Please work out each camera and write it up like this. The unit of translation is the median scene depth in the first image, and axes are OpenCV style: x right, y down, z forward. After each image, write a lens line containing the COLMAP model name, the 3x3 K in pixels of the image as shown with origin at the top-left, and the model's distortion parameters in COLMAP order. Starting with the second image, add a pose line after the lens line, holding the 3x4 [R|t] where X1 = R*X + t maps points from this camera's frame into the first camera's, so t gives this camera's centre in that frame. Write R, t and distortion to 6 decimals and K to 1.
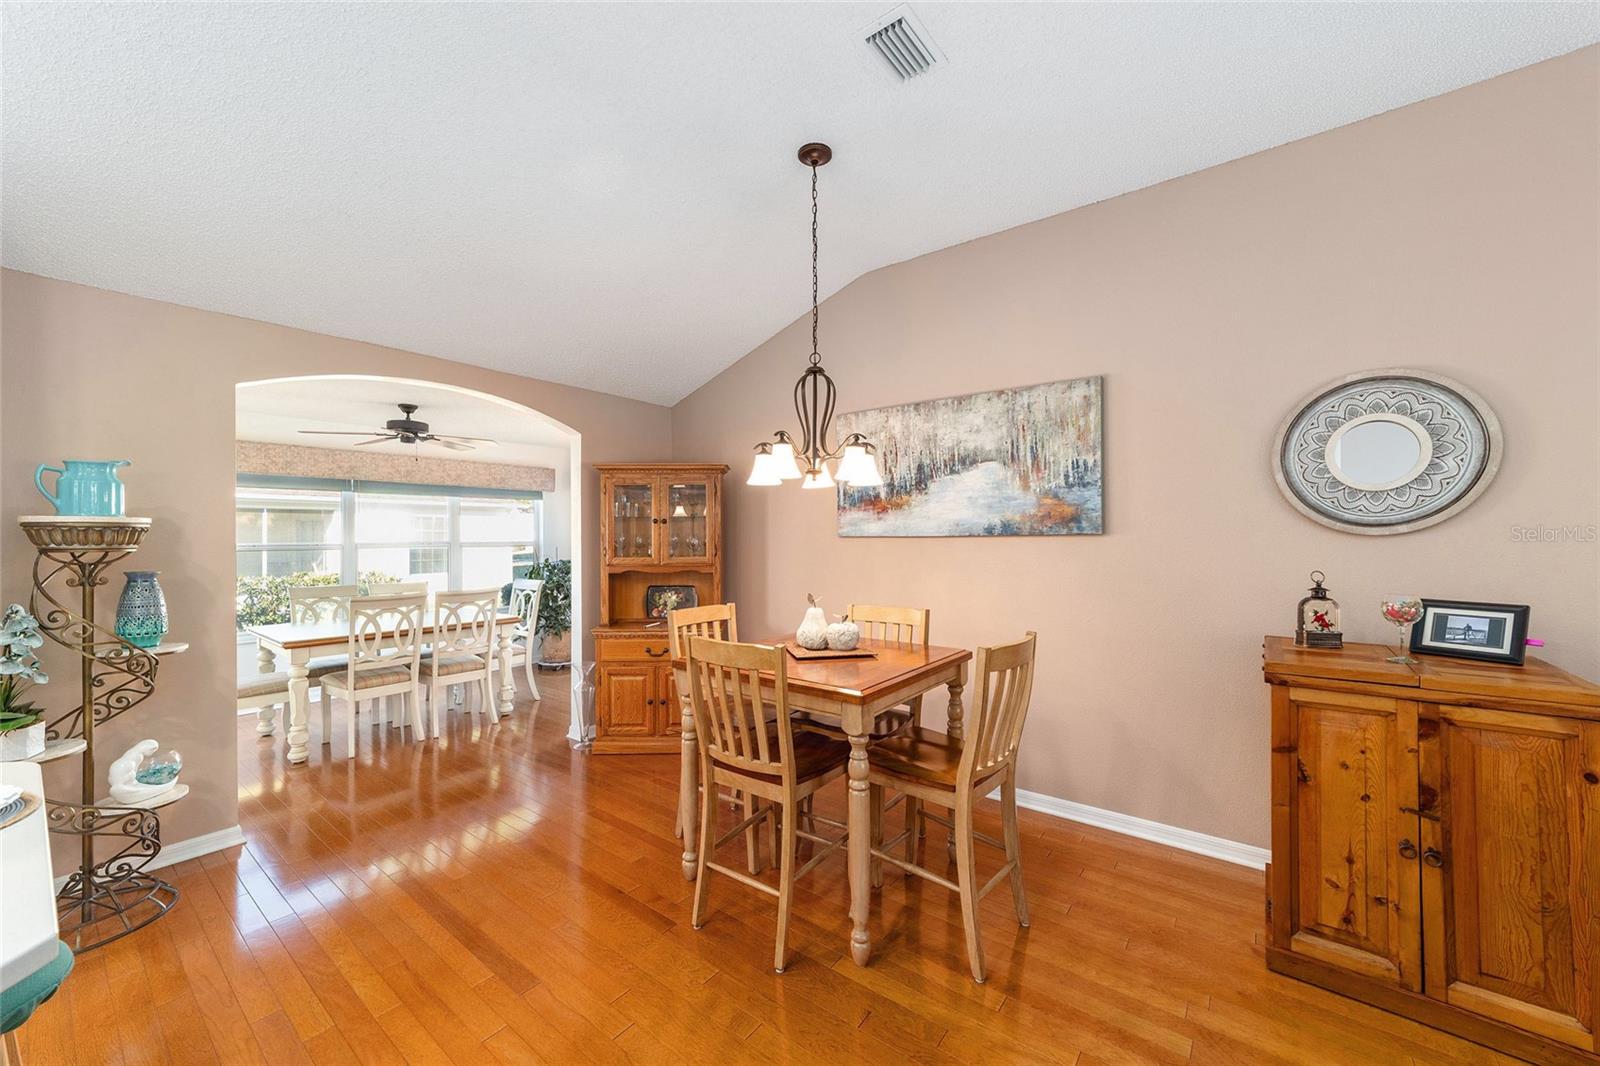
lens RADIAL K [[614.1, 0, 793.2], [0, 614.1, 535.5], [0, 0, 1]] dist [-0.014980, 0.007804]
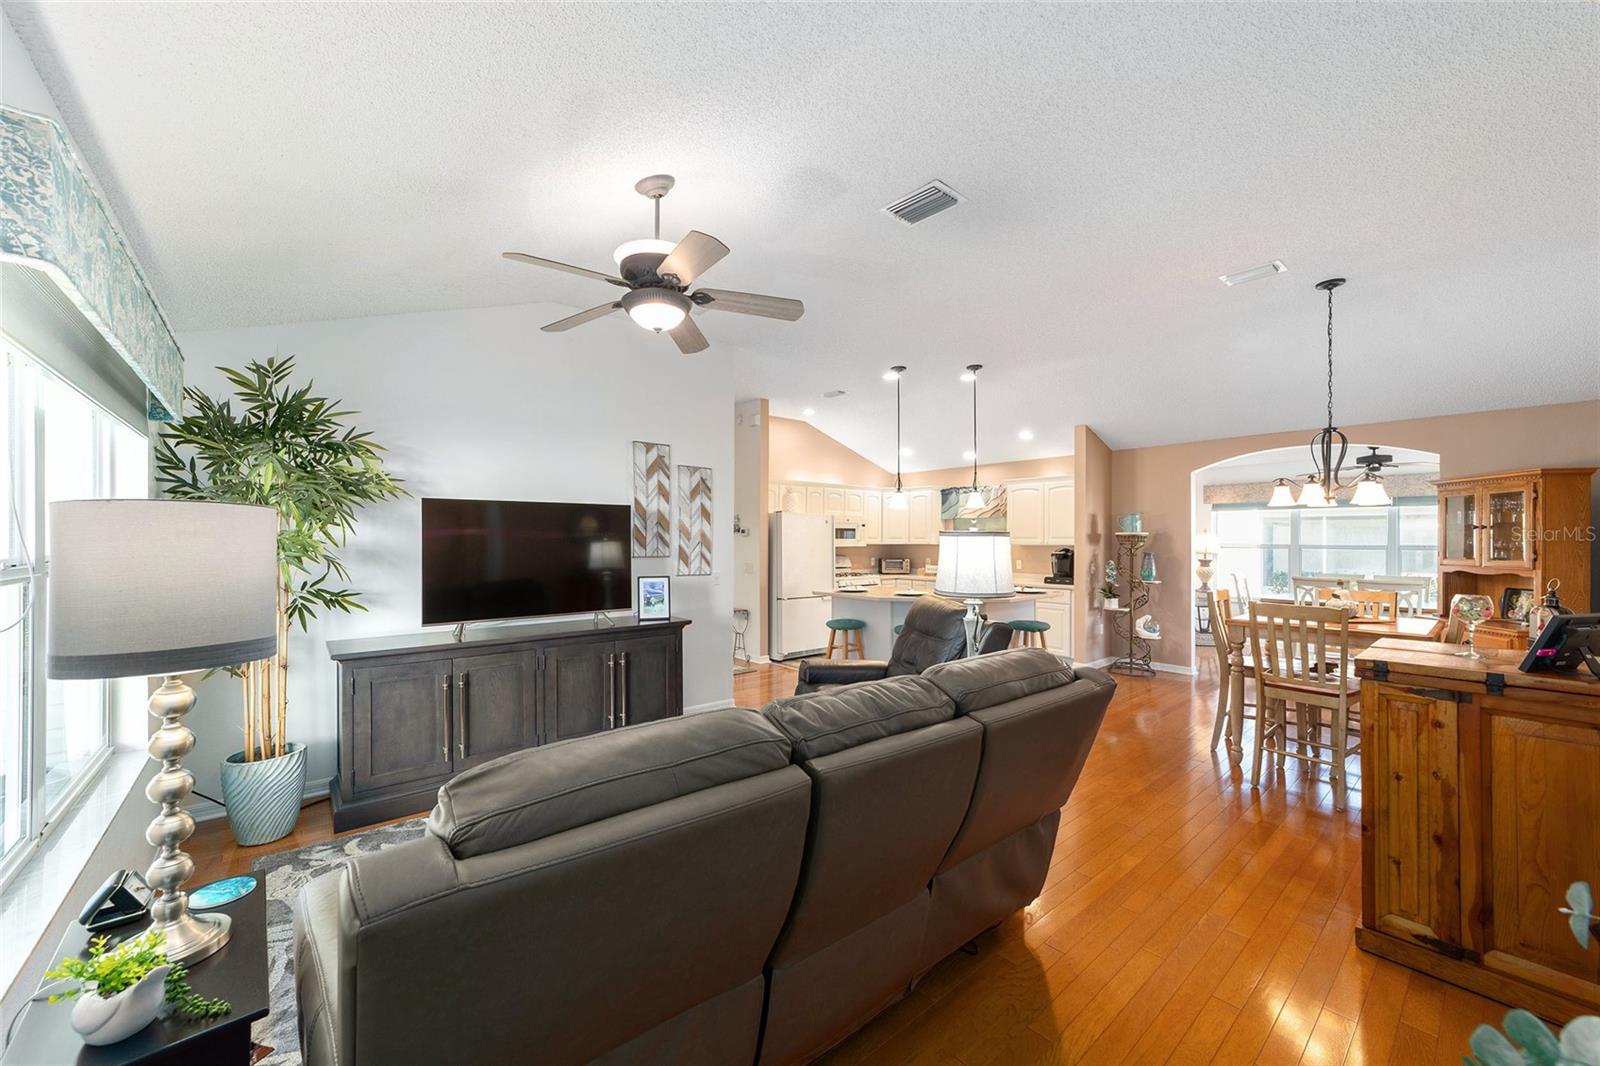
lens RADIAL K [[614.1, 0, 794.7], [0, 614.1, 536.9], [0, 0, 1]] dist [-0.014980, 0.007804]
pose [[-0.209268, -0.001154, -0.977858, 1.480735], [-0.002584, 0.999996, -0.000627, -0.003039], [0.977855, 0.002396, -0.209270, 0.030261]]
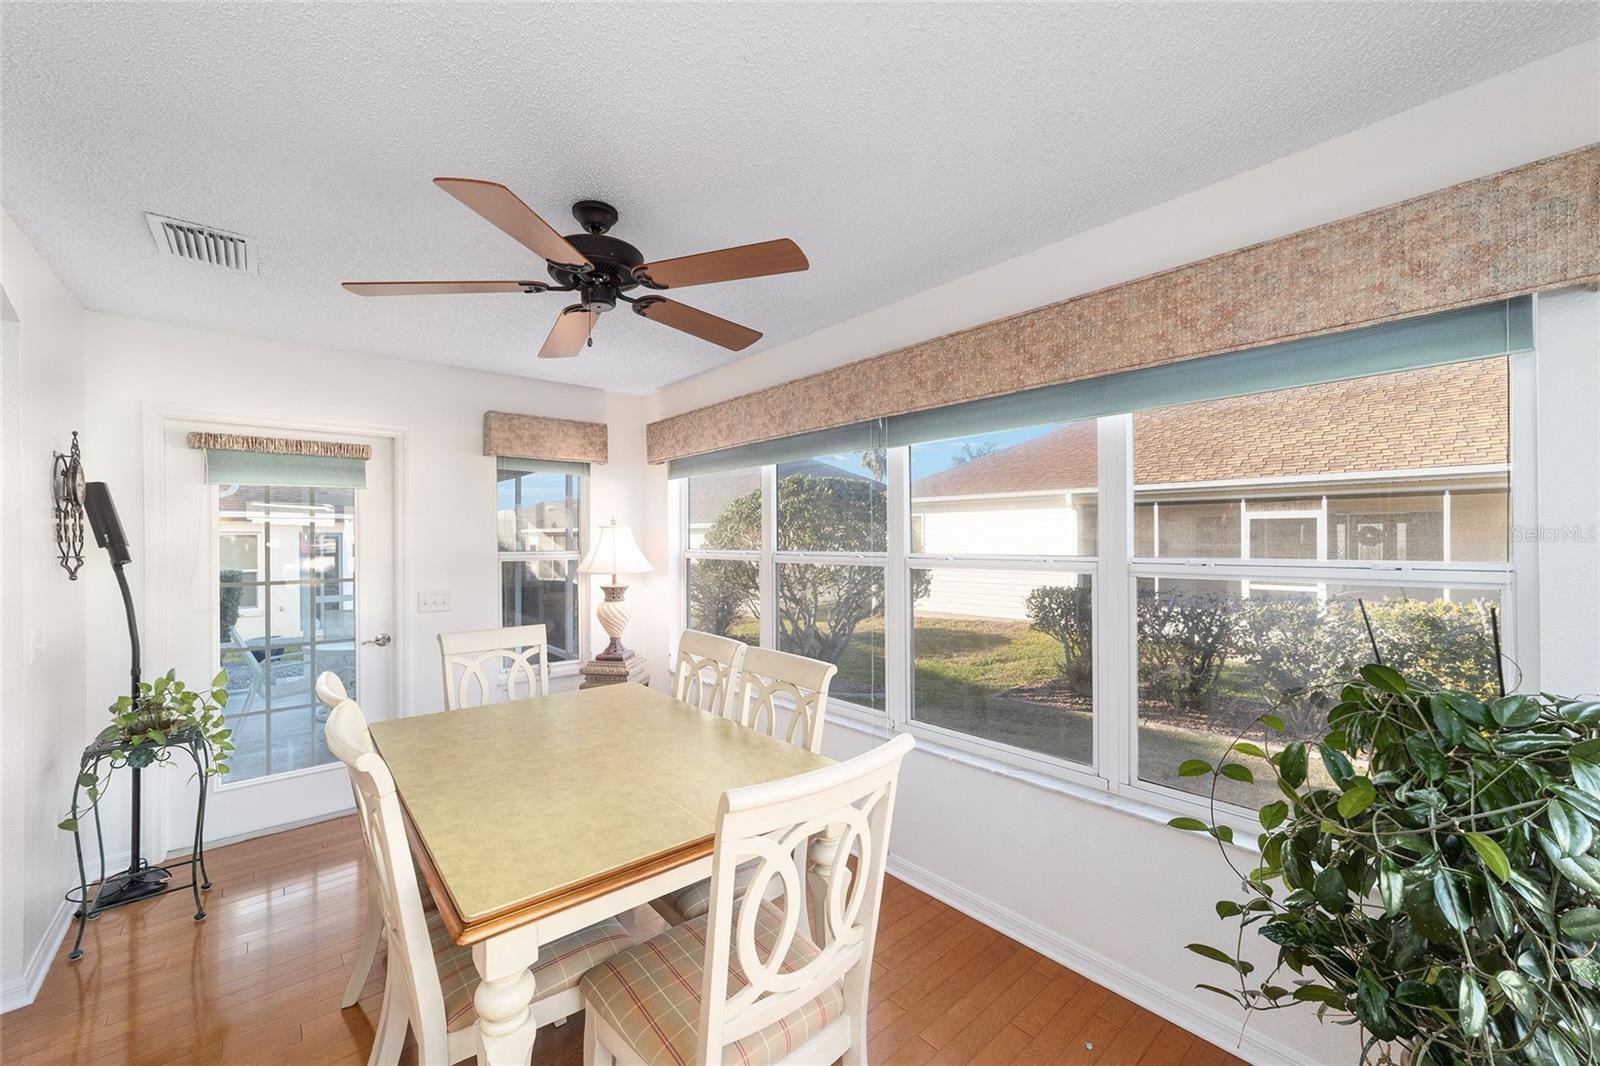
lens RADIAL K [[614.1, 0, 800.3], [0, 614.1, 533.4], [0, 0, 1]] dist [-0.014980, 0.007804]
pose [[-0.194503, -0.003194, -0.980897, -0.409605], [0.002367, 0.999990, -0.003725, -0.003444], [0.980899, -0.003046, -0.194494, 1.836291]]
